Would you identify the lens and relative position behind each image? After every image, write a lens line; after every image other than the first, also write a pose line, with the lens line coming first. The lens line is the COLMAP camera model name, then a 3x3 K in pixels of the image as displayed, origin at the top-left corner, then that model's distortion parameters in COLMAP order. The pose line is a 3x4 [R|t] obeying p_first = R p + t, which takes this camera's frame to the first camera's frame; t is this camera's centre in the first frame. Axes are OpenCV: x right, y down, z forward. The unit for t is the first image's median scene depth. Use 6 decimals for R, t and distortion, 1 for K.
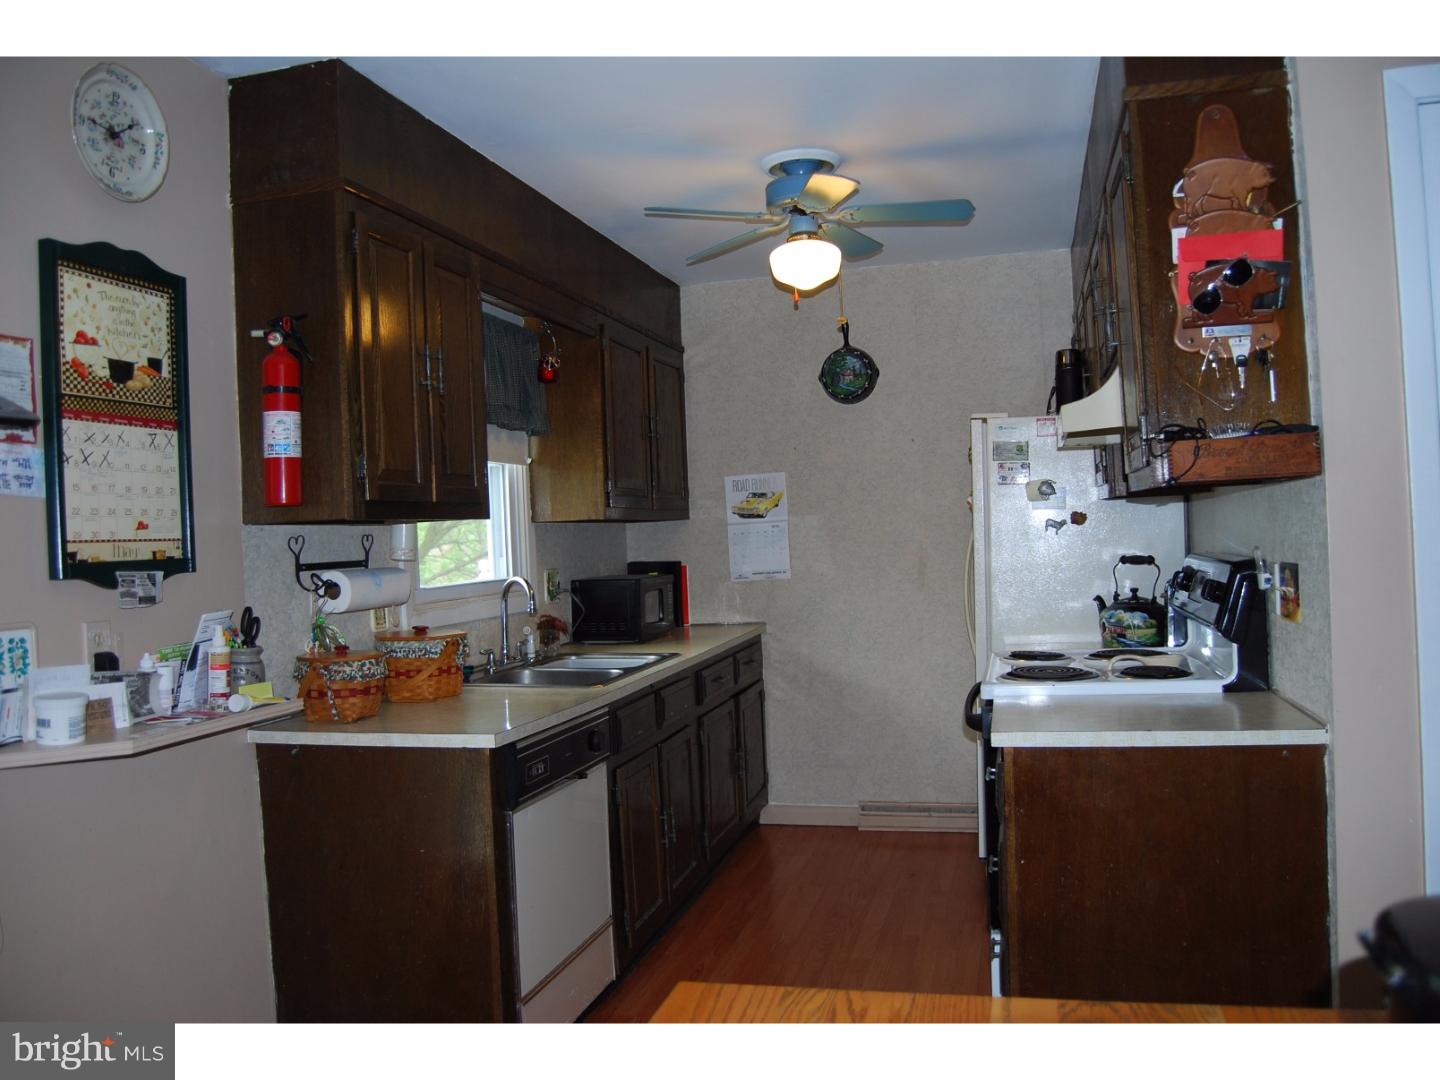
lens RADIAL K [[1147.8, 0, 720.4], [0, 1147.8, 531.1], [0, 0, 1]] dist [-0.074982, 0.015414]
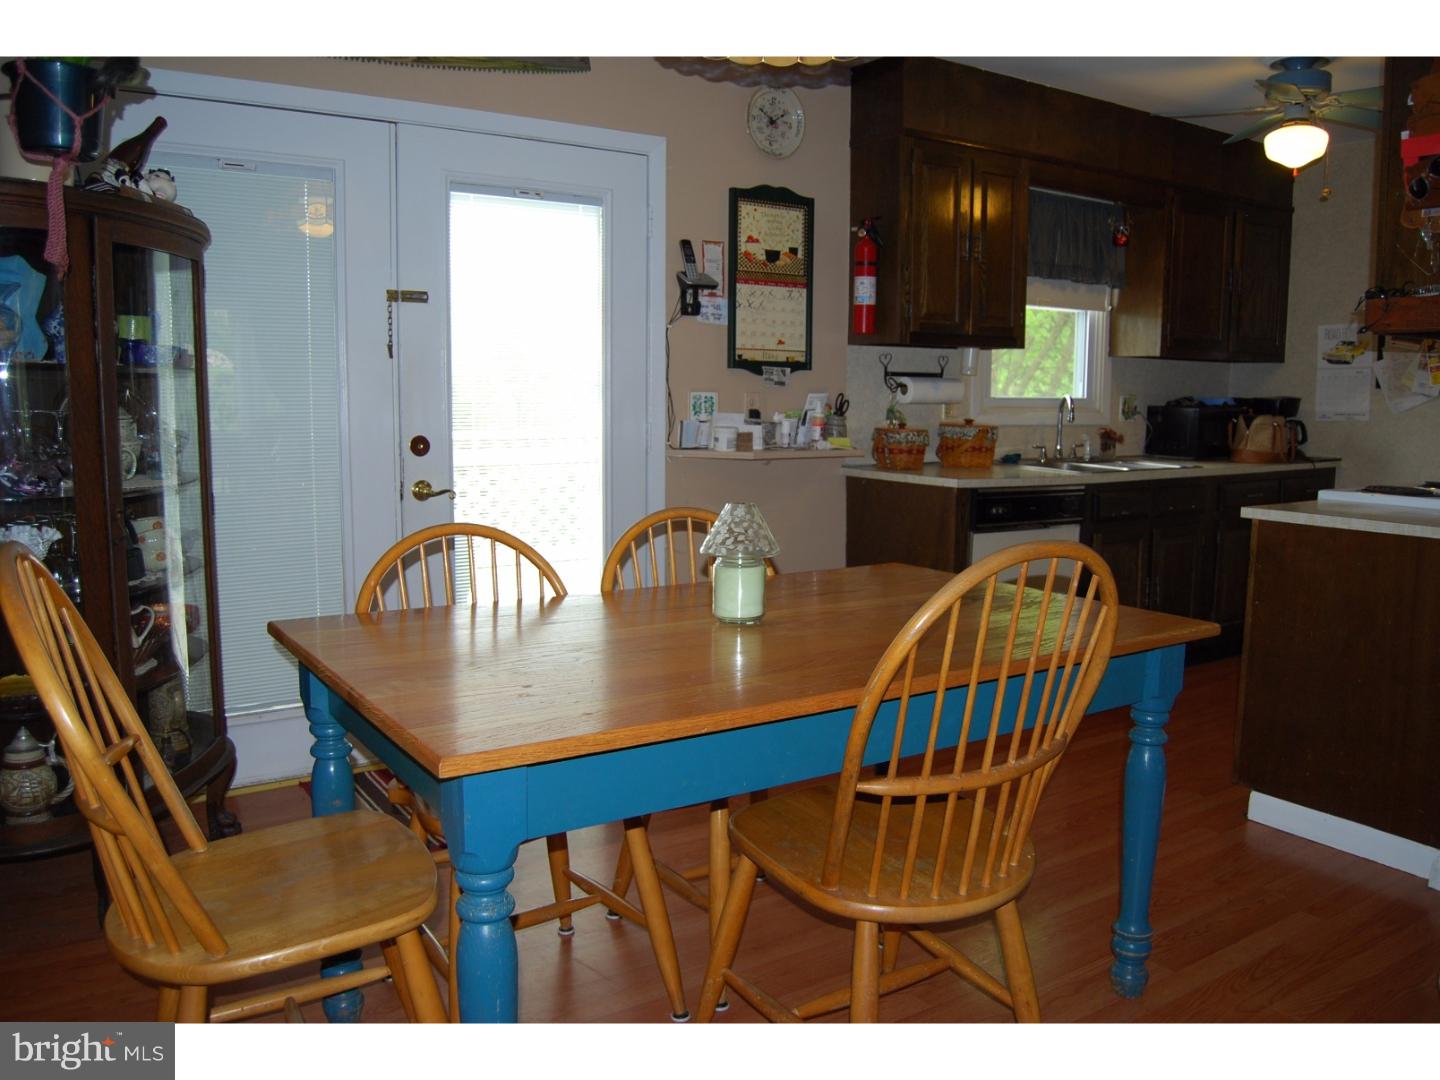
lens RADIAL K [[1147.8, 0, 723.8], [0, 1147.8, 547.1], [0, 0, 1]] dist [-0.074982, 0.015414]
pose [[0.748713, 0.139054, -0.648146, 0.639380], [-0.041363, 0.985646, 0.163680, 0.021694], [0.661602, -0.095740, 0.743718, -0.450417]]
